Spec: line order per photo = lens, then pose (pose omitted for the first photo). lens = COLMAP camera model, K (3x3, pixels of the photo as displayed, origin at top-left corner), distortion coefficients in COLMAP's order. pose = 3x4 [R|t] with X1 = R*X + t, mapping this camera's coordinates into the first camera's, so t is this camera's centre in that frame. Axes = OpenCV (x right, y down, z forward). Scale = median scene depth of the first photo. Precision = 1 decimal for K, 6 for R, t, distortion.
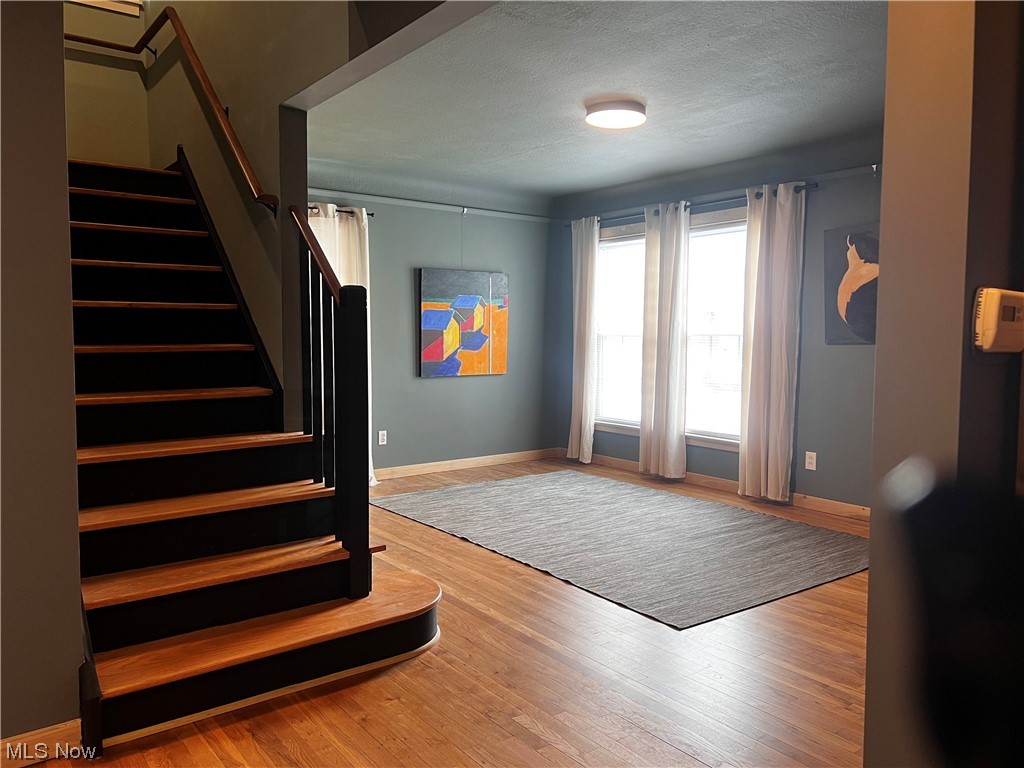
lens RADIAL K [[775.2, 0, 514.3], [0, 775.2, 388.1], [0, 0, 1]] dist [0.053571, -0.050202]
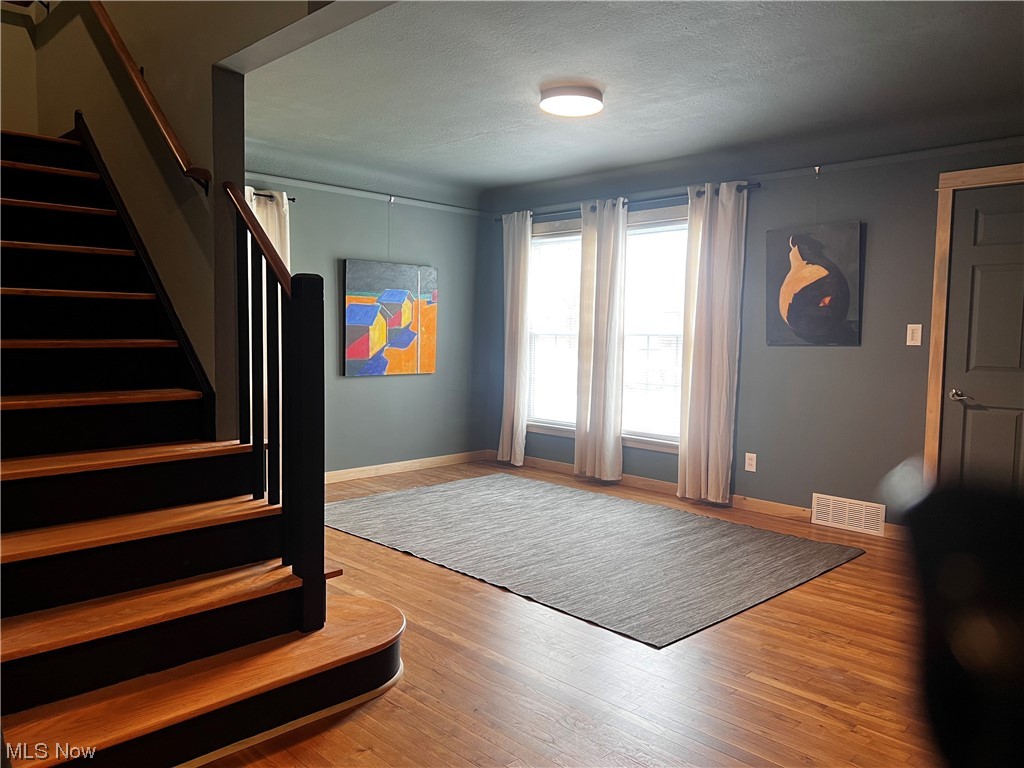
lens RADIAL K [[775.2, 0, 514.2], [0, 775.2, 387.6], [0, 0, 1]] dist [0.053571, -0.050202]
pose [[0.990962, 0.001557, 0.134137, -0.069492], [-0.001887, 0.999995, 0.002334, -0.004971], [-0.134133, -0.002566, 0.990960, 0.074071]]
